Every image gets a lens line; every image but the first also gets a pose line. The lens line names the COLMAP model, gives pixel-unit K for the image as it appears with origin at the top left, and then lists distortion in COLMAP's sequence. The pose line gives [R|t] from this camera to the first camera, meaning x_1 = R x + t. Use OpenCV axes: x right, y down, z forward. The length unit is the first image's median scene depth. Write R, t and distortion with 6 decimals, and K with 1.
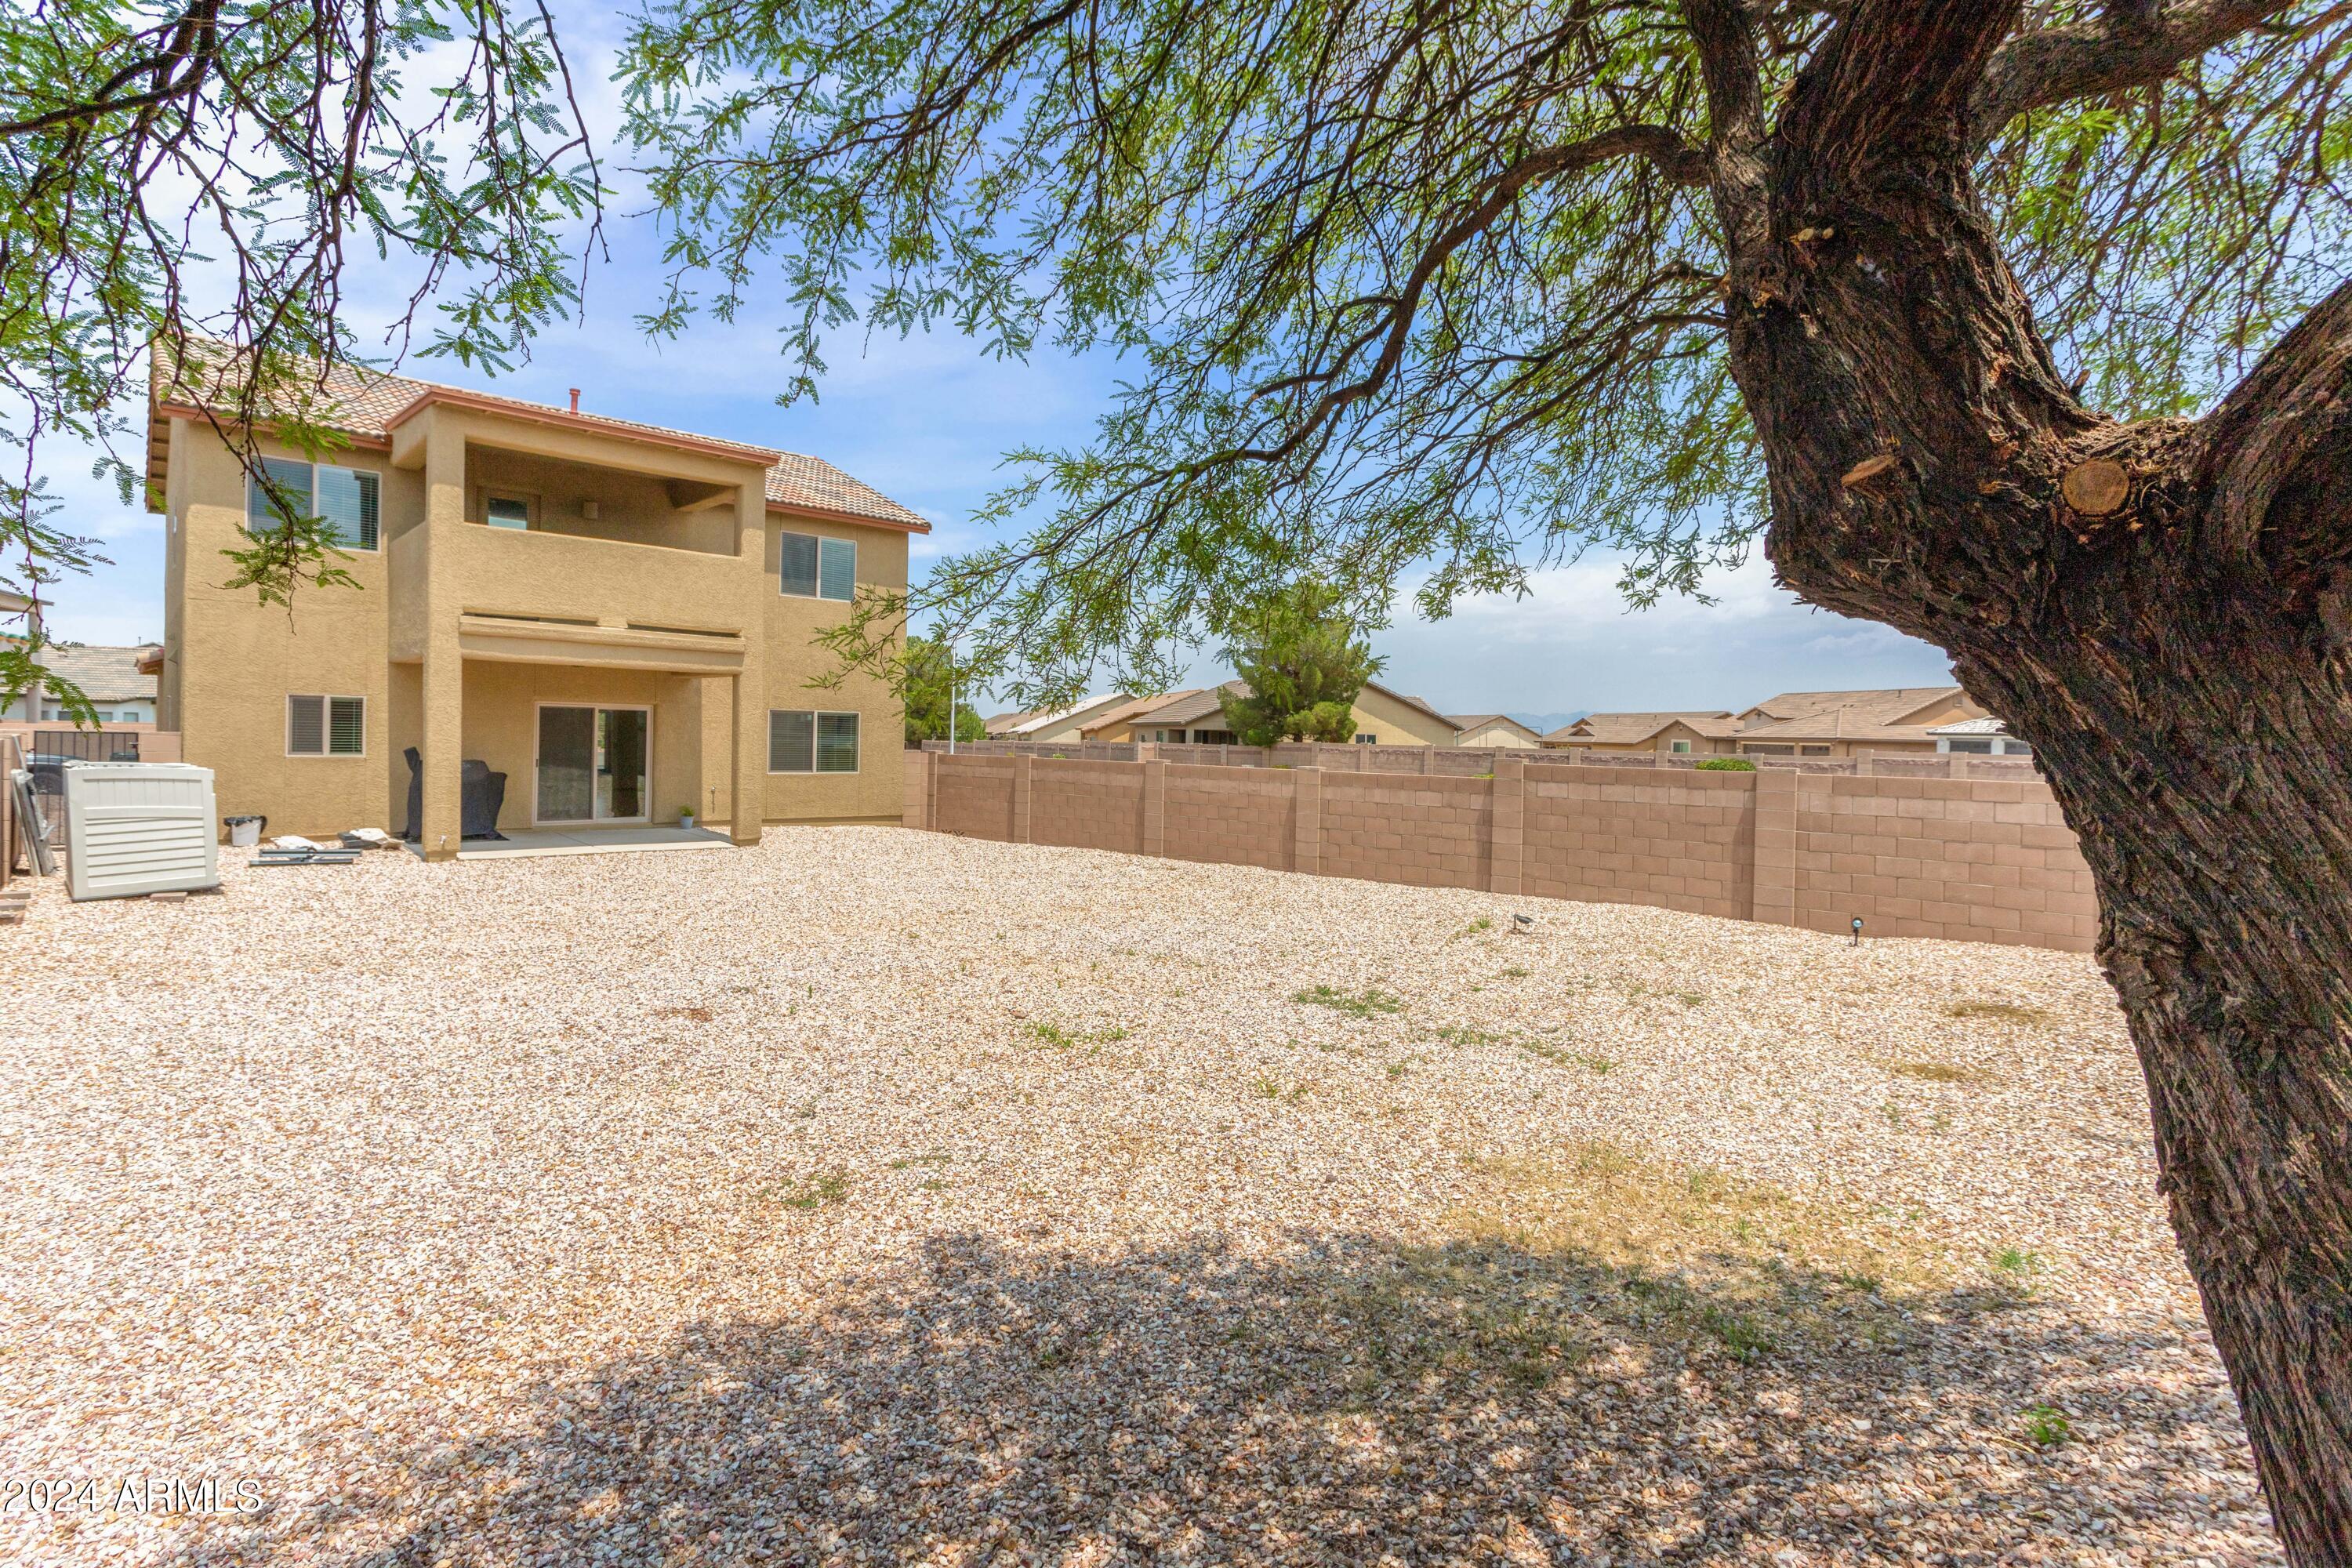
lens RADIAL K [[1134.5, 0, 1189.5], [0, 1134.5, 765.8], [0, 0, 1]] dist [0.035037, 0.002670]
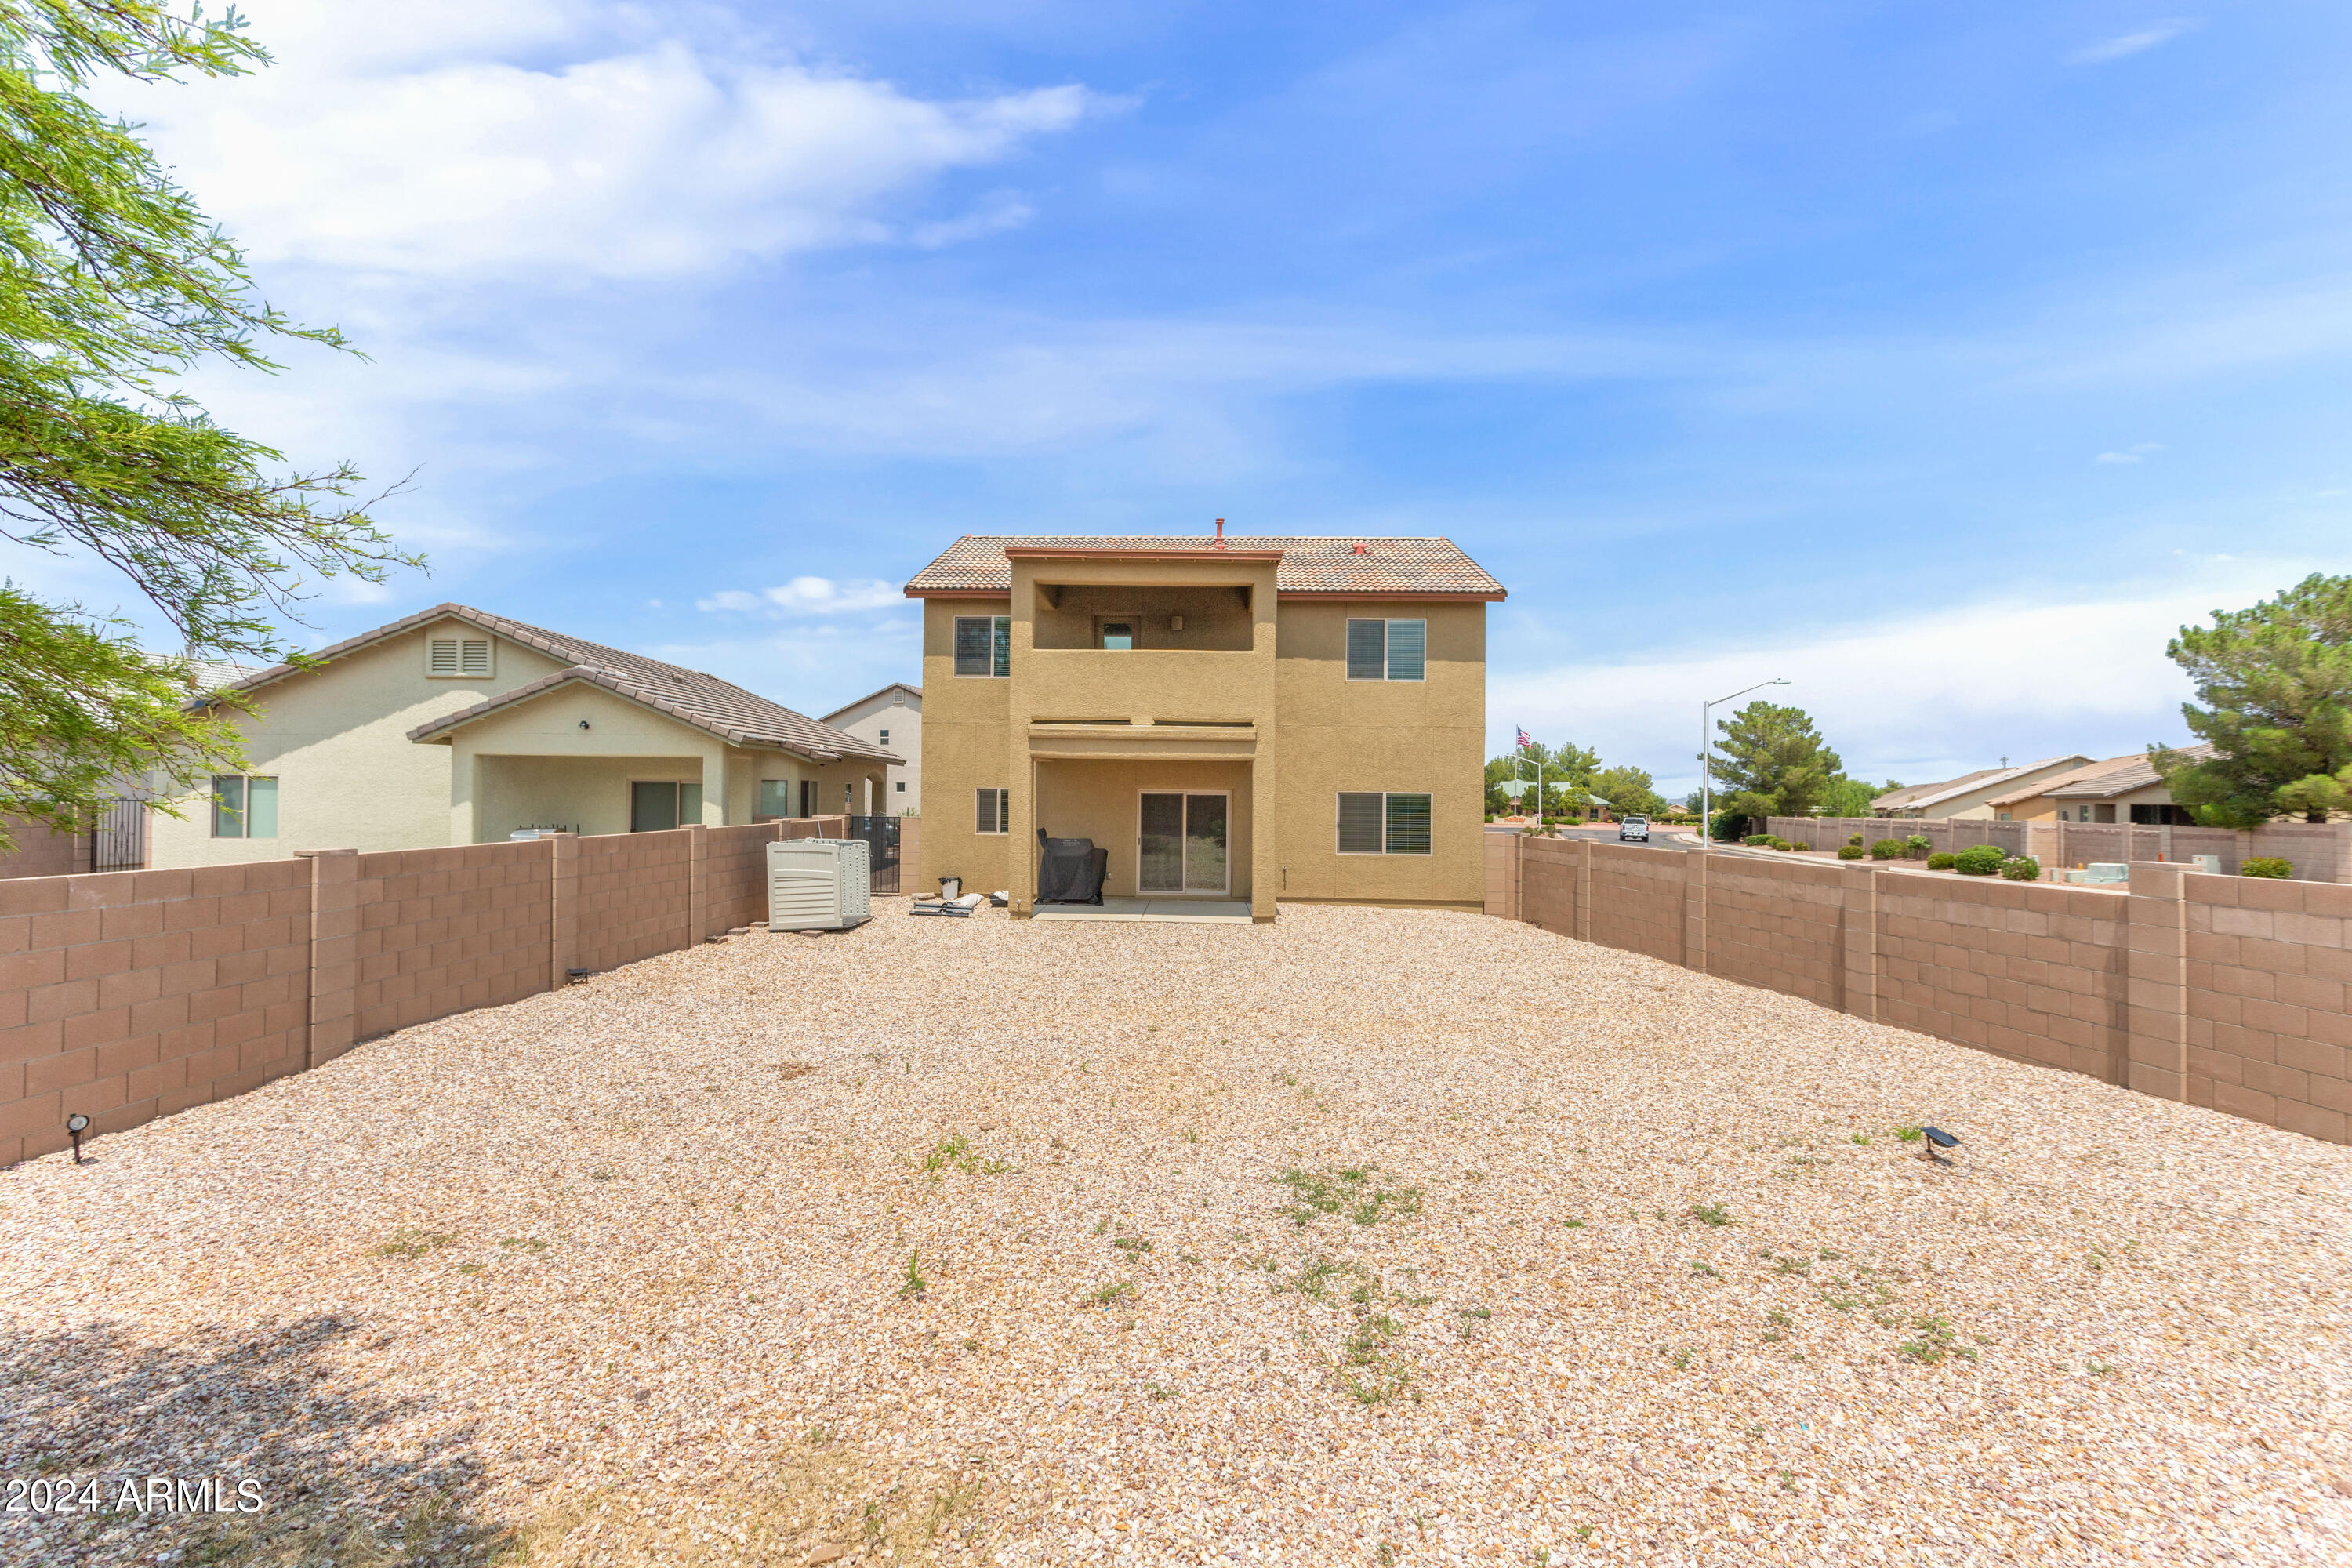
lens RADIAL K [[1134.5, 0, 1184.8], [0, 1134.5, 783.9], [0, 0, 1]] dist [0.035037, 0.002670]
pose [[0.723909, -0.019301, -0.689625, 0.287649], [-0.015181, 0.998921, -0.043893, -0.011237], [0.689728, 0.042243, 0.722835, 0.194014]]
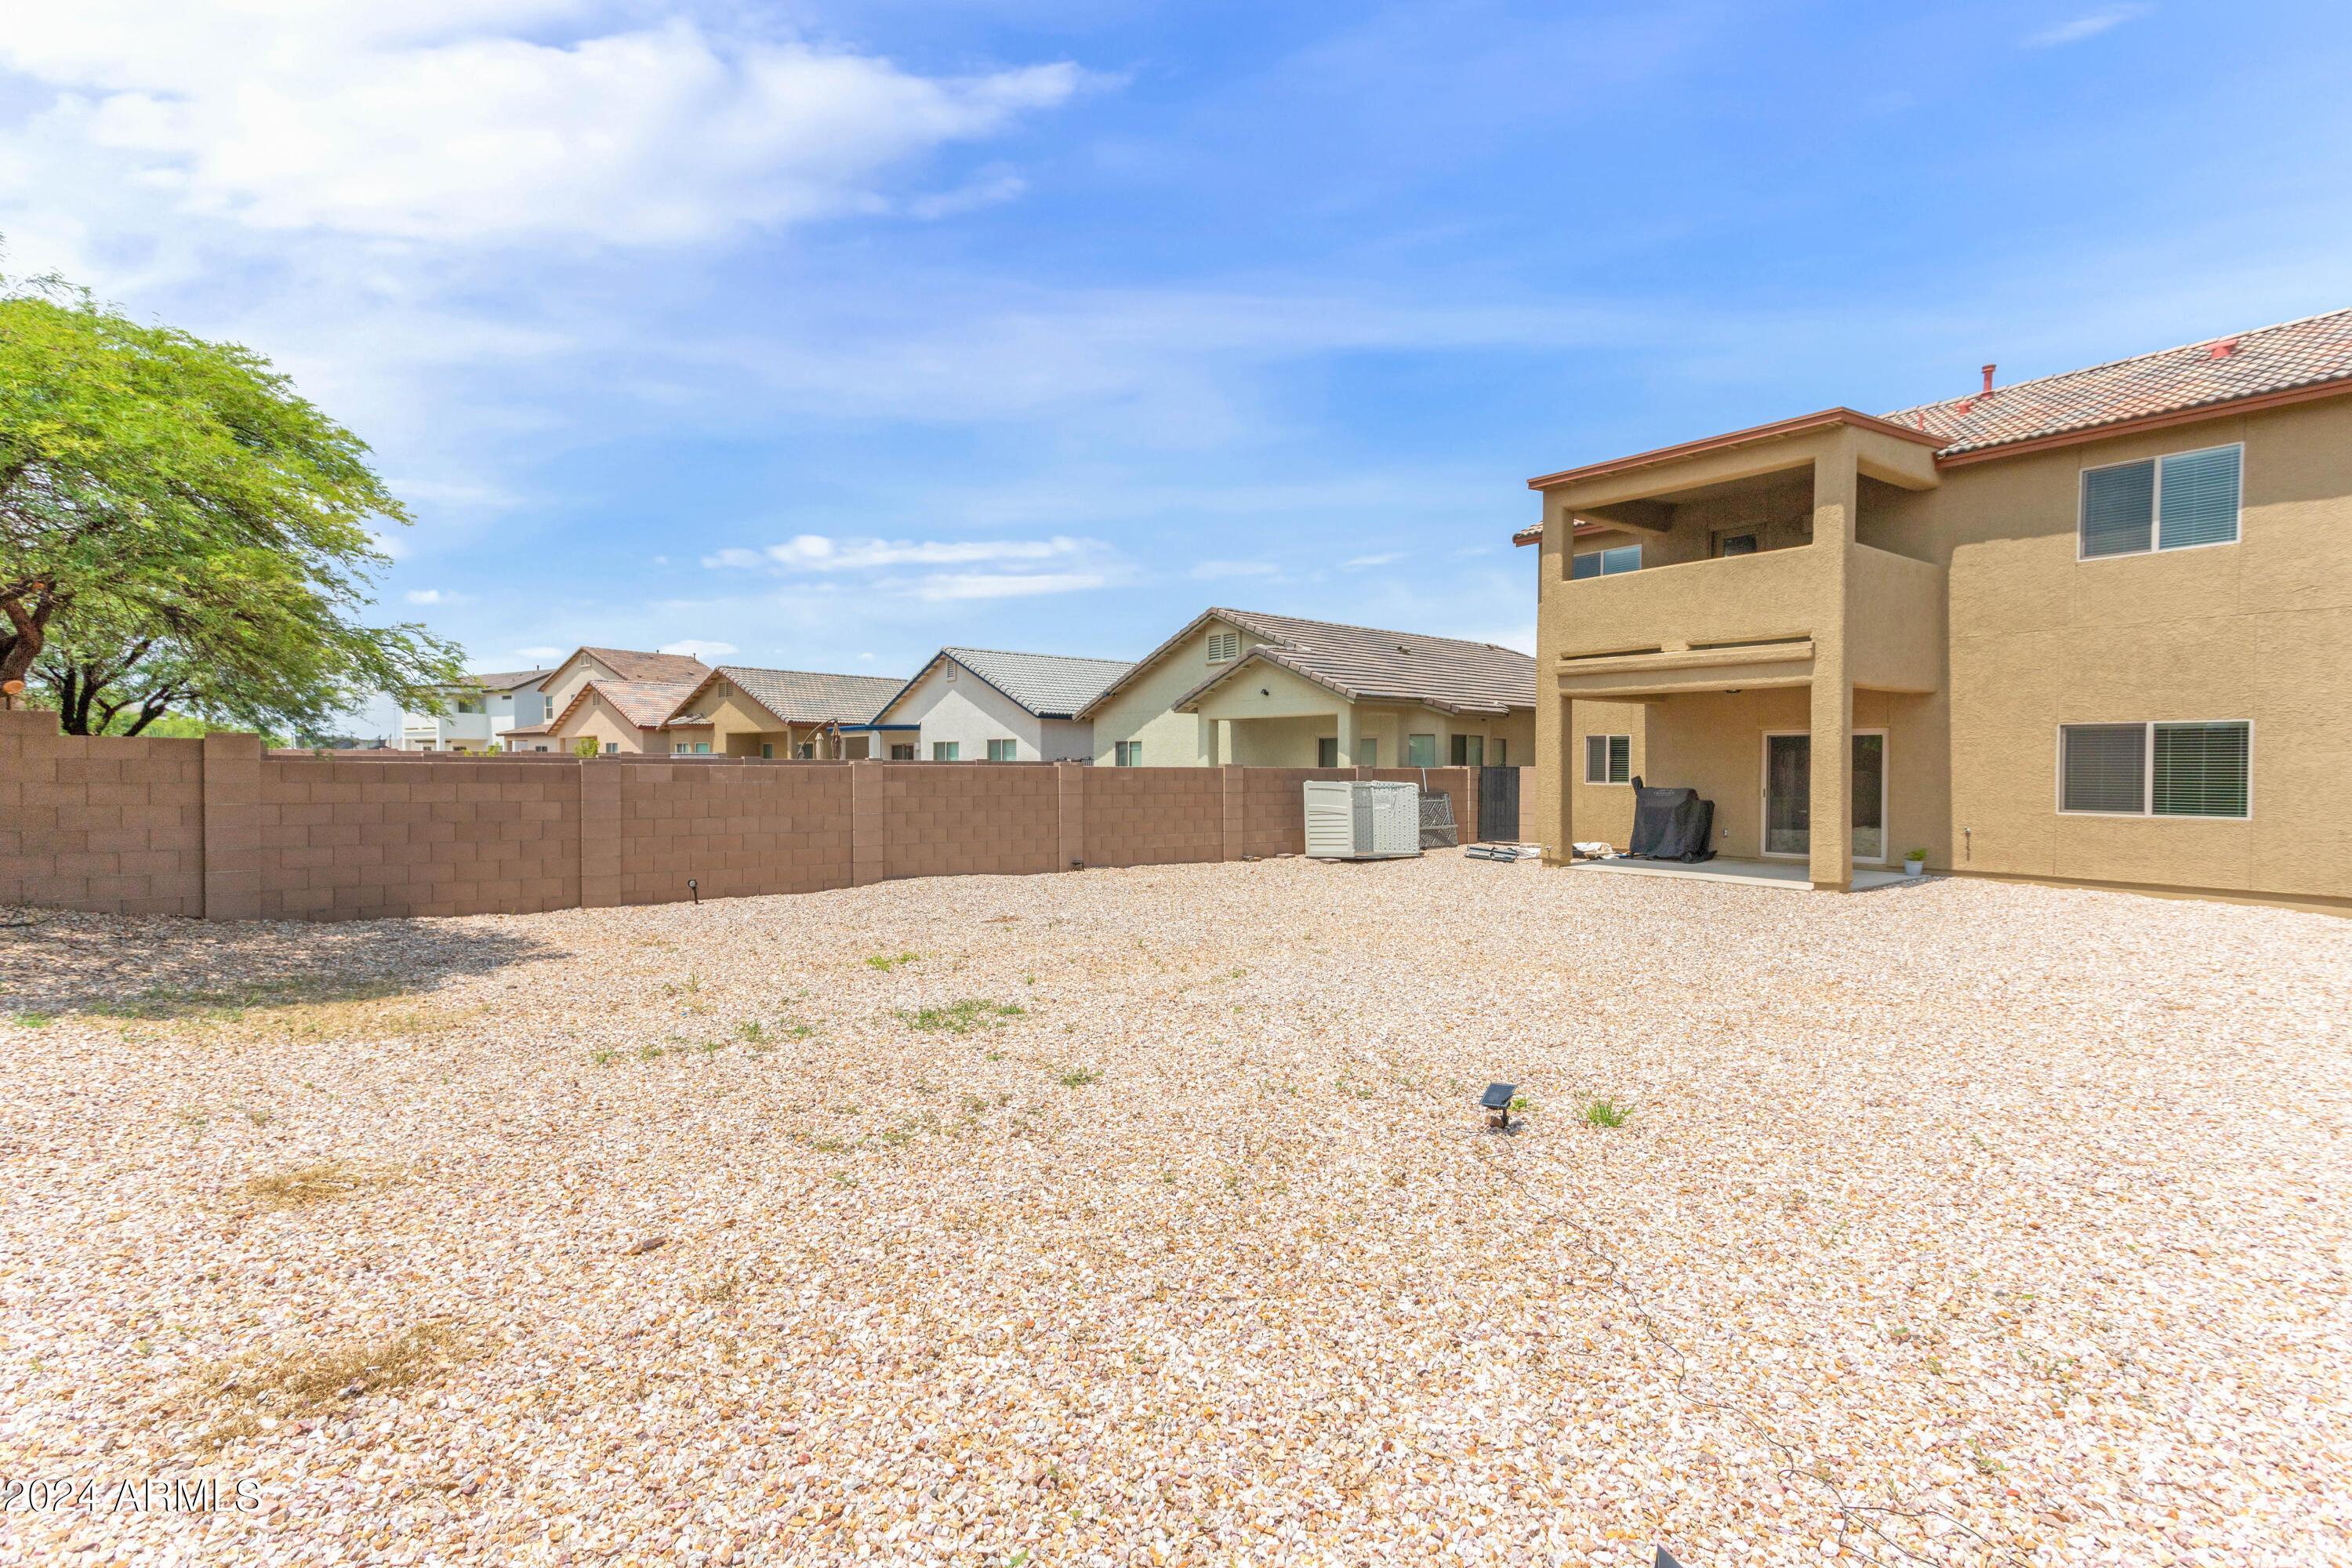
lens RADIAL K [[1134.5, 0, 1173.4], [0, 1134.5, 804.9], [0, 0, 1]] dist [0.035037, 0.002670]
pose [[-0.082355, 0.011021, -0.996542, 0.484756], [-0.036015, 0.999253, 0.014027, 0.013295], [0.995952, 0.037046, -0.081897, 0.603479]]
